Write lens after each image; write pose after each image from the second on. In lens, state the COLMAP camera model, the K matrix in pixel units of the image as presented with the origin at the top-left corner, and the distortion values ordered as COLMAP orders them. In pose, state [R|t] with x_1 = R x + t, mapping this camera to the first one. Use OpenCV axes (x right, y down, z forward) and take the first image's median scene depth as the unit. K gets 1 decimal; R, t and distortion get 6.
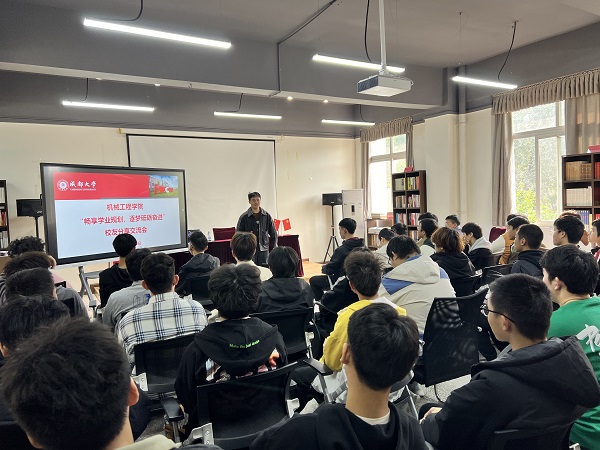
lens RADIAL K [[452.9, 0, 300.0], [0, 452.9, 225.0], [0, 0, 1]] dist [0.049477, -0.066712]
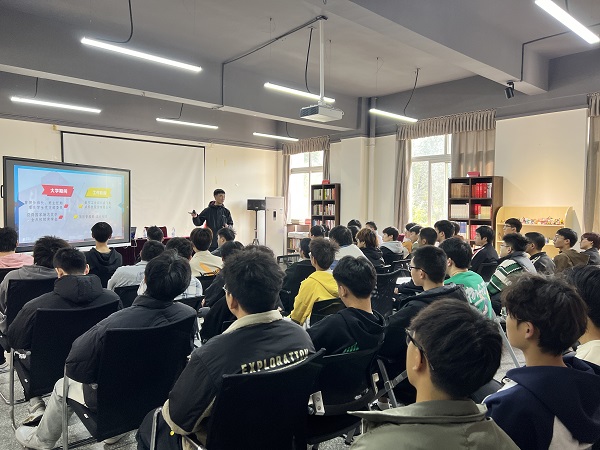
lens RADIAL K [[452.9, 0, 300.0], [0, 452.9, 225.0], [0, 0, 1]] dist [0.049477, -0.066712]
pose [[0.976682, 0.037001, 0.211480, -0.070298], [-0.032970, 0.999202, -0.022557, 0.016070], [-0.212146, 0.015059, 0.977122, -0.110837]]
